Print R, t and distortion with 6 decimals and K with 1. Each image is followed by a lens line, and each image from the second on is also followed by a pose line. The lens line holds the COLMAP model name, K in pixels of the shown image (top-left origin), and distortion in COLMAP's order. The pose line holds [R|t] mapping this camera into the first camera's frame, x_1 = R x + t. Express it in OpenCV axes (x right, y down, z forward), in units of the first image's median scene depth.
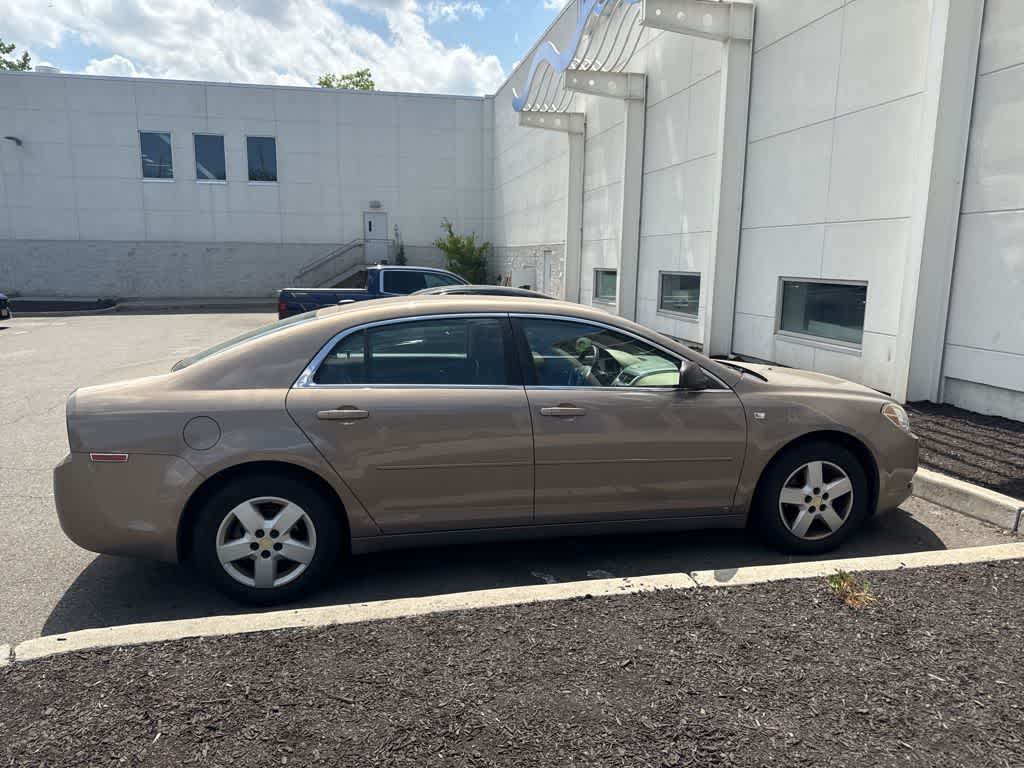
lens RADIAL K [[690.7, 0, 532.1], [0, 690.7, 385.9], [0, 0, 1]] dist [0.024259, -0.032141]
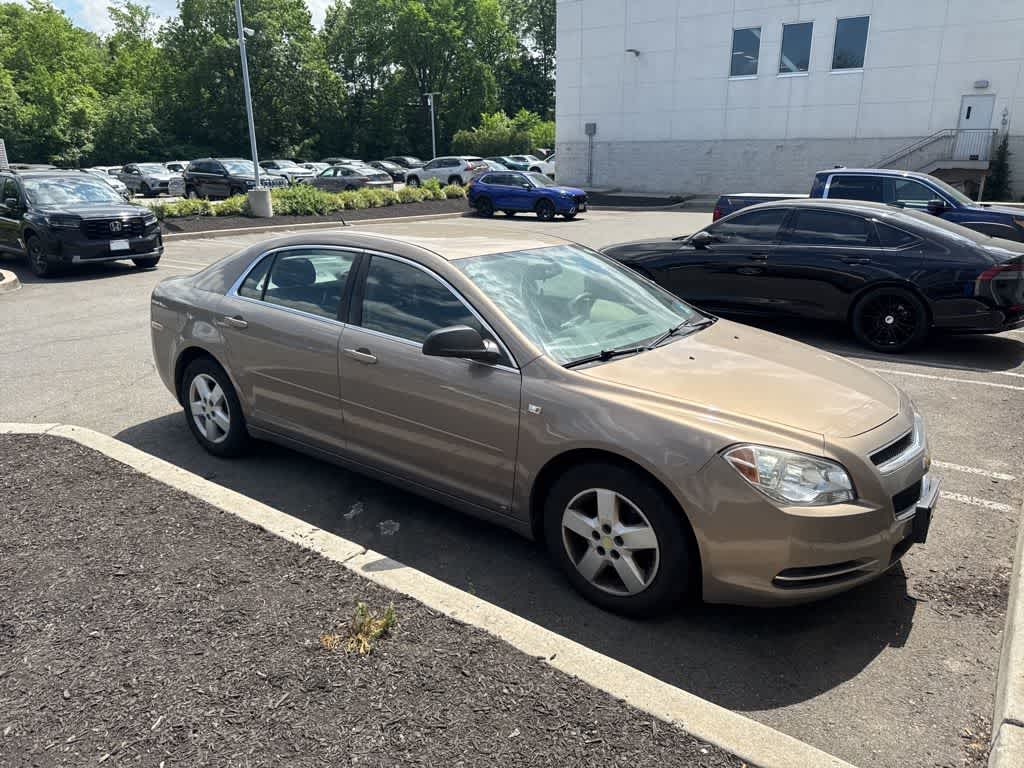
lens RADIAL K [[713.2, 0, 550.2], [0, 713.2, 378.1], [0, 0, 1]] dist [0.030049, -0.035287]
pose [[0.680134, 0.207434, -0.703128, 0.868698], [-0.118172, 0.977611, 0.174103, -0.126580], [0.723500, -0.035323, 0.689420, 0.450596]]
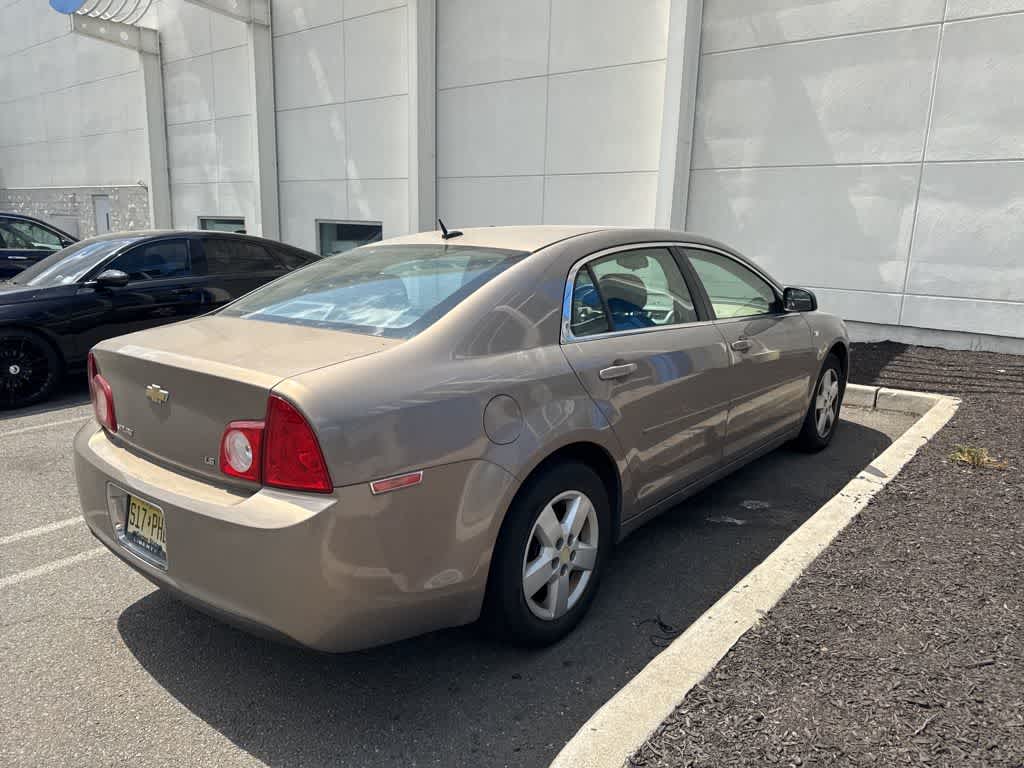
lens RADIAL K [[693.3, 0, 502.9], [0, 693.3, 369.2], [0, 0, 1]] dist [0.032856, -0.034289]
pose [[0.800232, -0.113855, 0.588784, -0.724038], [0.091955, 0.993497, 0.067138, -0.021057], [-0.592599, 0.000416, 0.805497, 0.377560]]
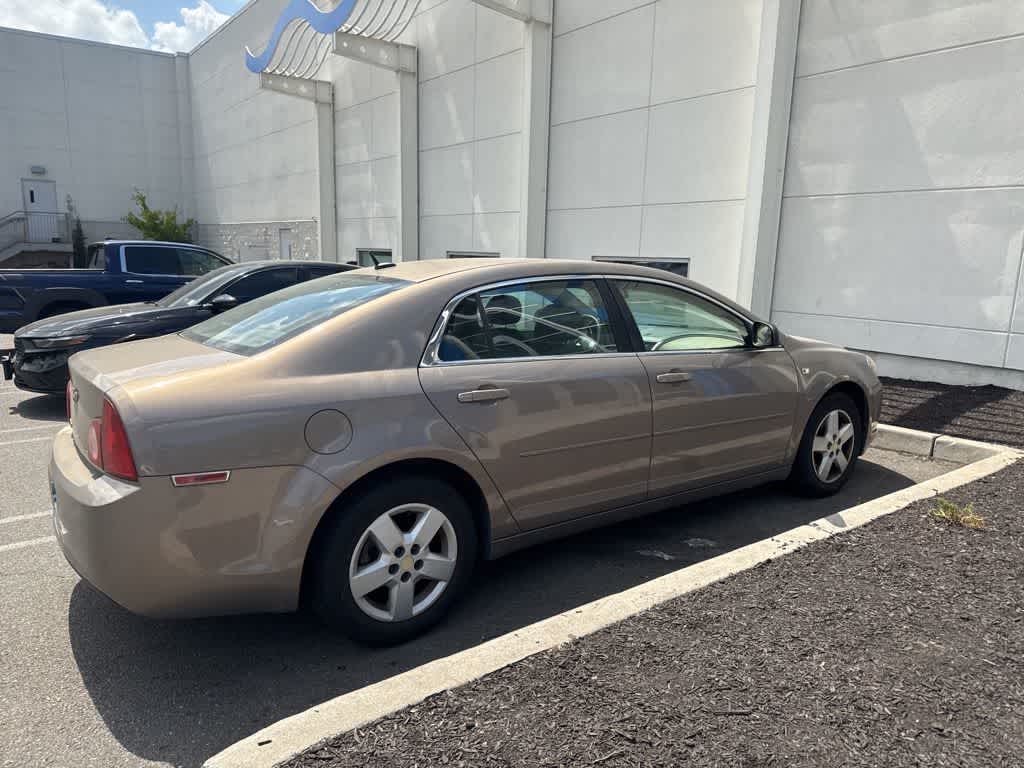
lens RADIAL K [[687.5, 0, 512.0], [0, 687.5, 384.0], [0, 0, 1]] dist [0.030295, -0.032719]
pose [[0.919582, -0.065643, 0.387376, -0.482172], [0.058077, 0.997824, 0.031221, 0.003456], [-0.388582, -0.006212, 0.921393, 0.190851]]
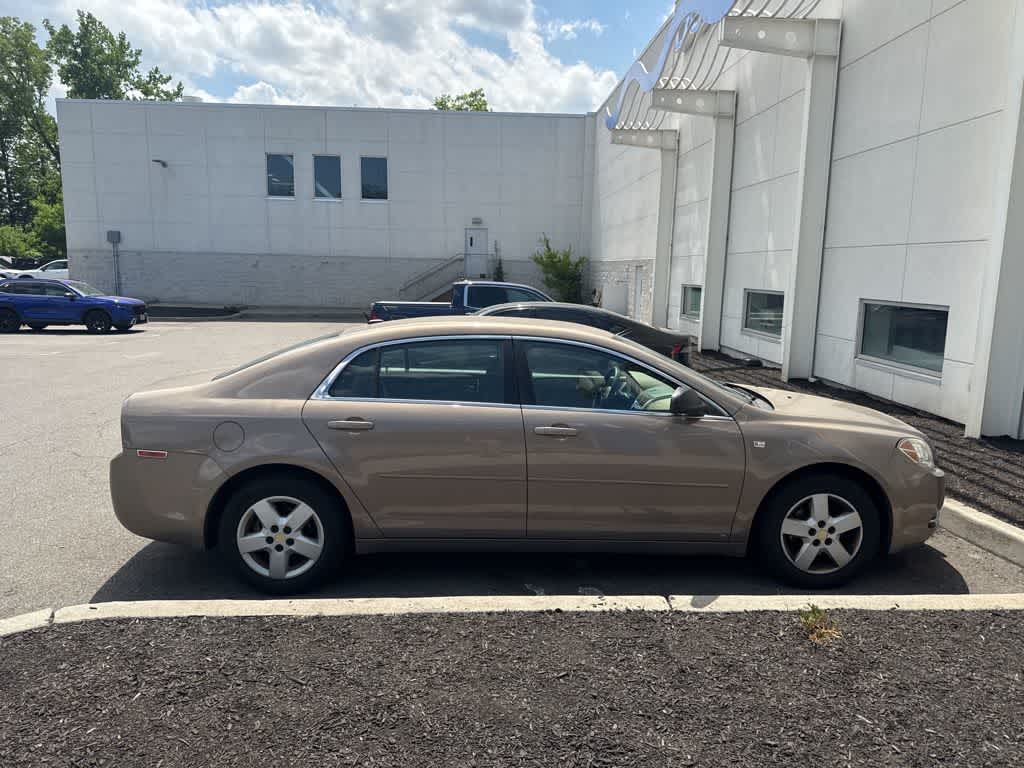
lens RADIAL K [[692.9, 0, 527.9], [0, 692.9, 378.2], [0, 0, 1]] dist [0.023595, -0.035151]
pose [[0.987680, 0.033586, -0.152842, 0.144915], [-0.038104, 0.998916, -0.026724, -0.012061], [0.151779, 0.032219, 0.987889, -0.040004]]
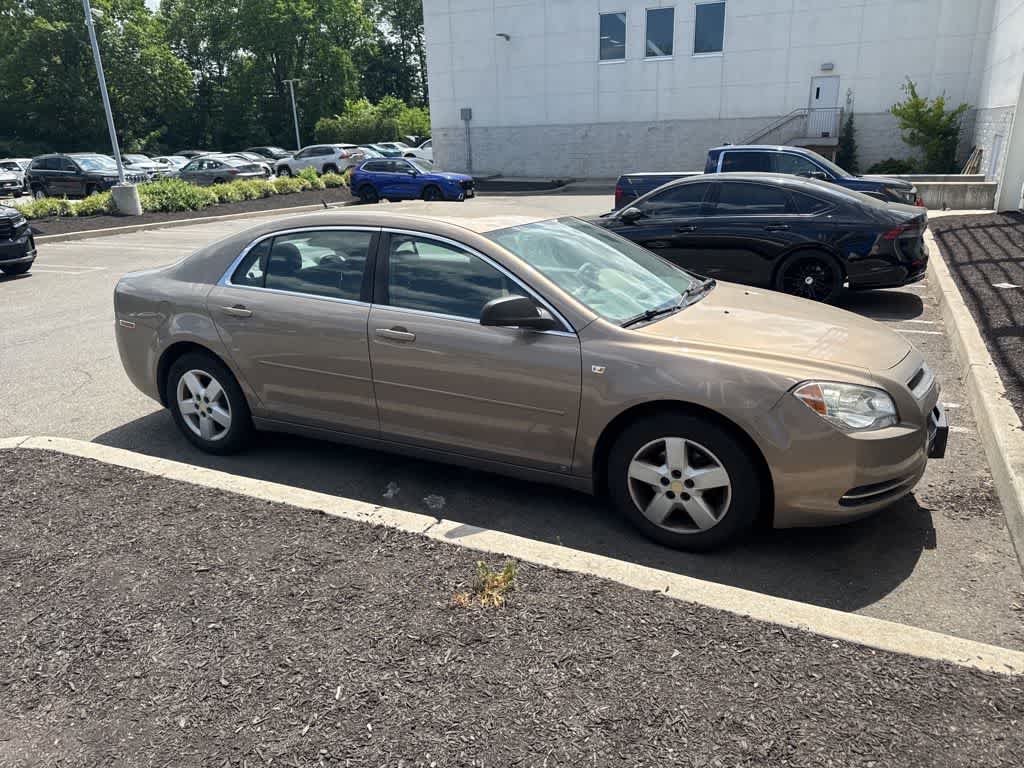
lens RADIAL K [[708.8, 0, 549.2], [0, 708.8, 380.7], [0, 0, 1]] dist [0.026350, -0.030141]
pose [[0.800164, 0.164494, -0.576783, 0.744051], [-0.071673, 0.980990, 0.180340, -0.085468], [0.595483, -0.102962, 0.796743, 0.291171]]
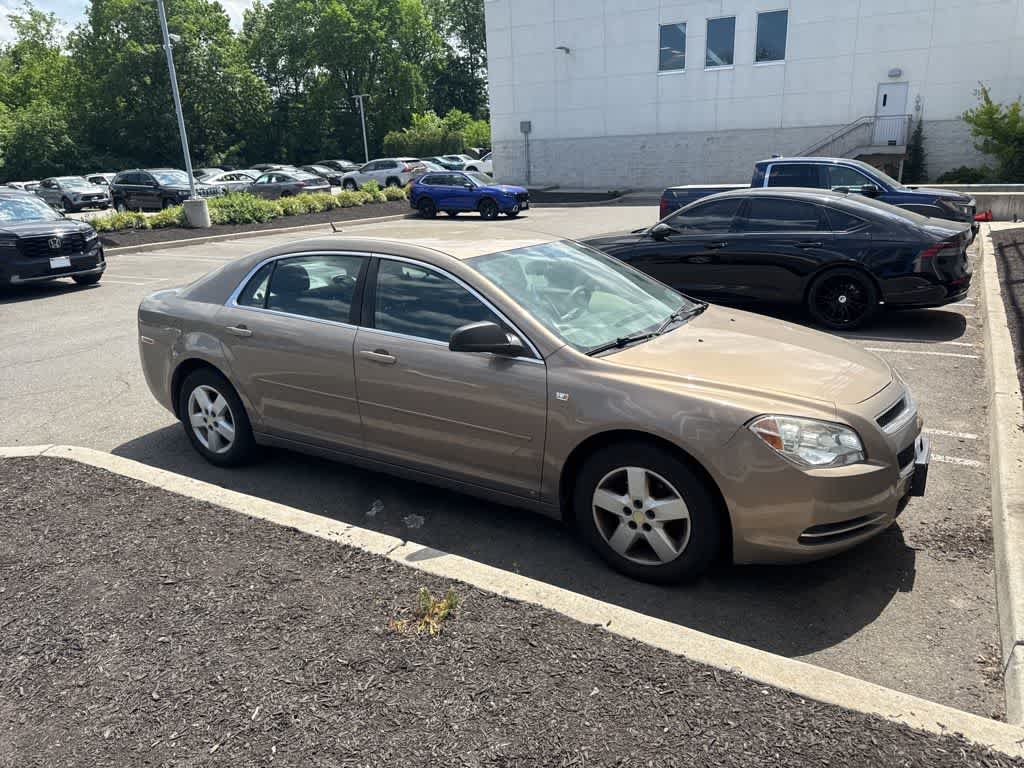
lens RADIAL K [[708.8, 0, 549.2], [0, 708.8, 380.7], [0, 0, 1]] dist [0.026350, -0.030141]
pose [[0.743947, 0.171429, -0.645876, 0.830303], [-0.074802, 0.981823, 0.174437, -0.115257], [0.664039, -0.081459, 0.743247, 0.359284]]
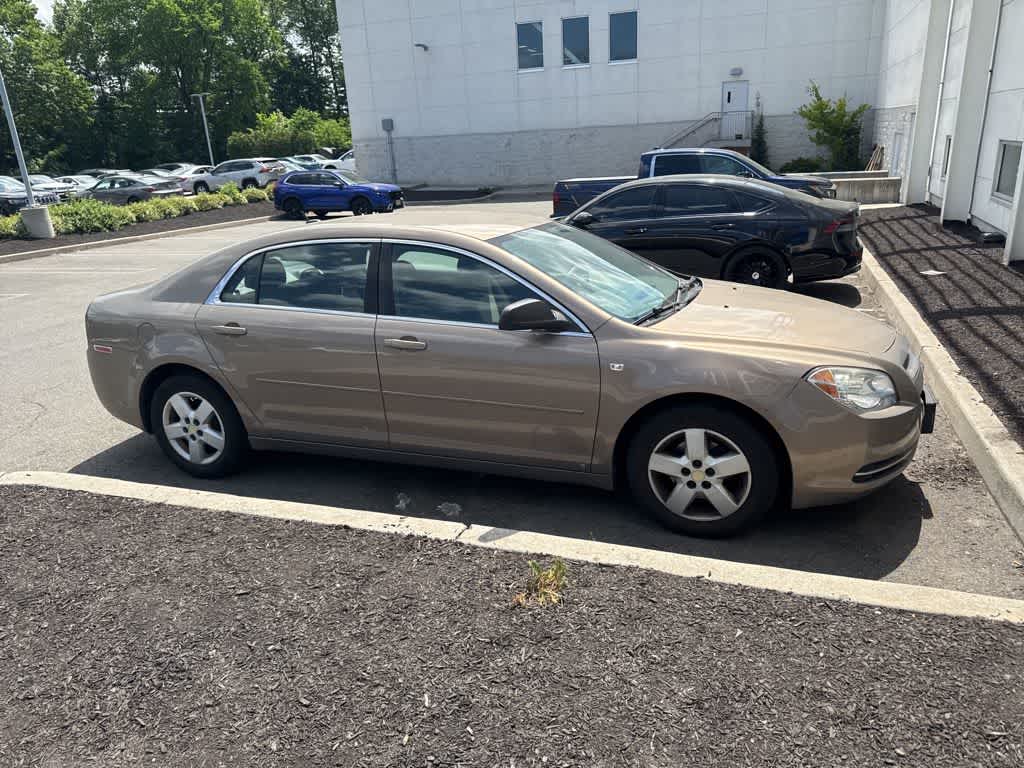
lens RADIAL K [[702.7, 0, 545.0], [0, 702.7, 380.2], [0, 0, 1]] dist [0.025383, -0.030442]
pose [[0.858635, 0.113374, -0.499892, 0.662586], [-0.032396, 0.985286, 0.167816, -0.077384], [0.511562, -0.127898, 0.849674, 0.224055]]
